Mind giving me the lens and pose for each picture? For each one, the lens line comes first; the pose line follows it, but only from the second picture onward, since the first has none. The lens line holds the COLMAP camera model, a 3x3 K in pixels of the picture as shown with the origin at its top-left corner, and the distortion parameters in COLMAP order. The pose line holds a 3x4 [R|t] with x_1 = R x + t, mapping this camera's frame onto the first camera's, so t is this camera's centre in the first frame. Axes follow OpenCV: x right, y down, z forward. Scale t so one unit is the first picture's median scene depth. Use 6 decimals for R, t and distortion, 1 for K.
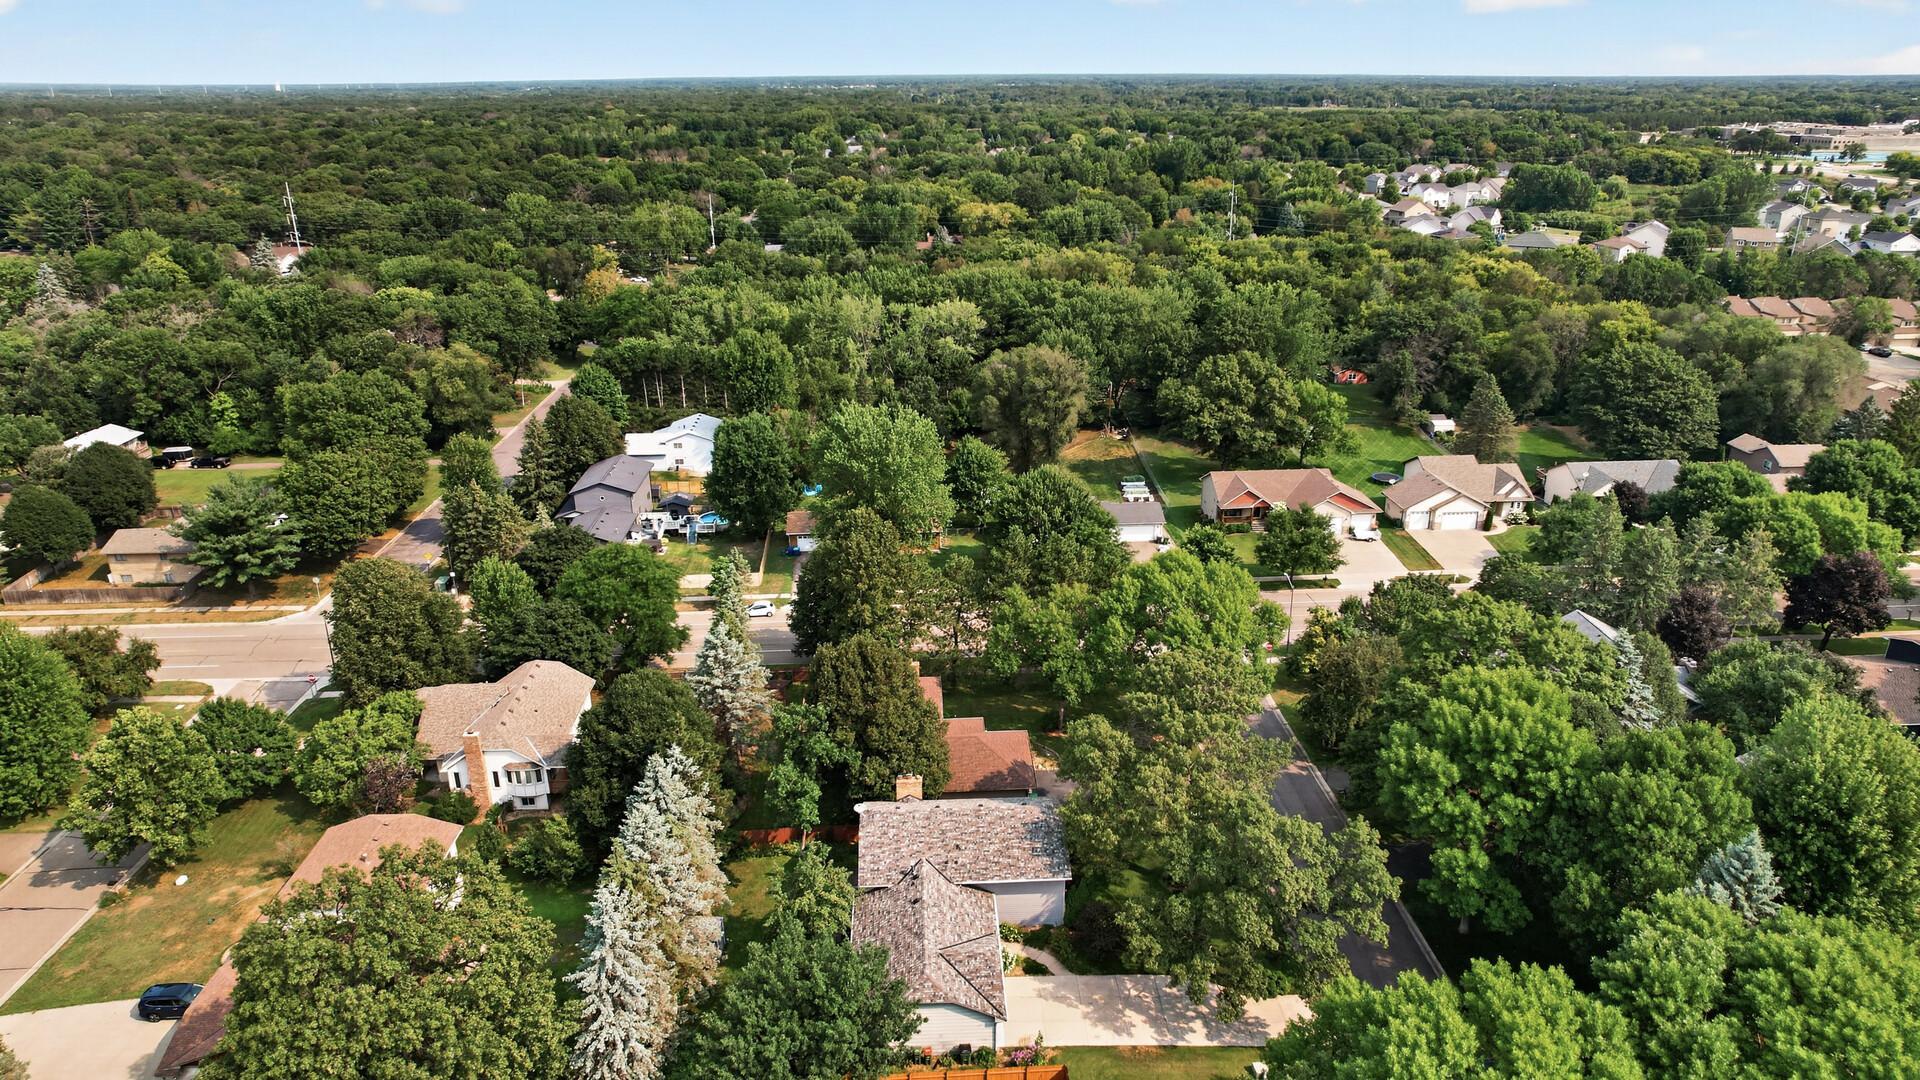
lens RADIAL K [[1240.6, 0, 978.3], [0, 1240.6, 539.0], [0, 0, 1]] dist [-0.072652, 0.068808]
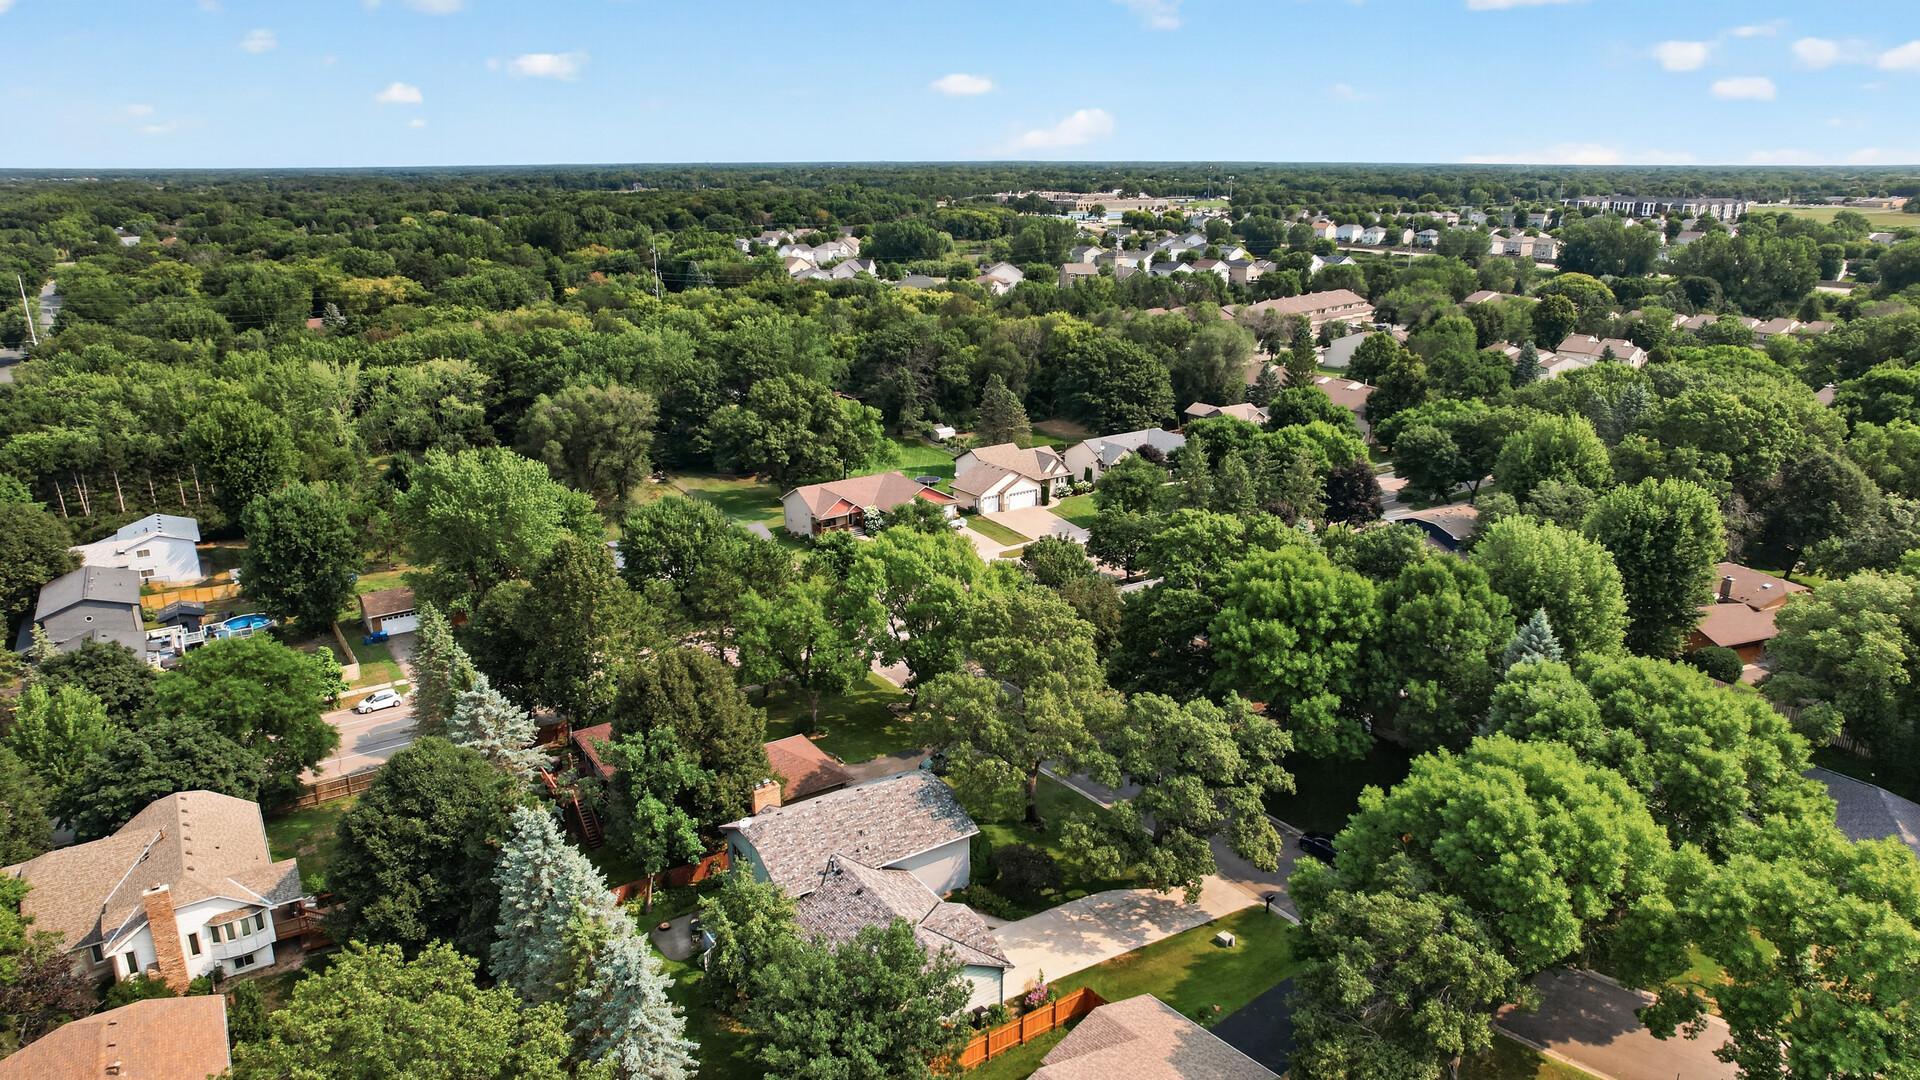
lens RADIAL K [[1240.6, 0, 978.3], [0, 1240.6, 539.0], [0, 0, 1]] dist [-0.072652, 0.068808]
pose [[0.858925, -0.149346, 0.489841, -0.179100], [0.181588, 0.983198, -0.018647, 0.031088], [-0.478826, 0.104966, 0.871612, 0.056861]]
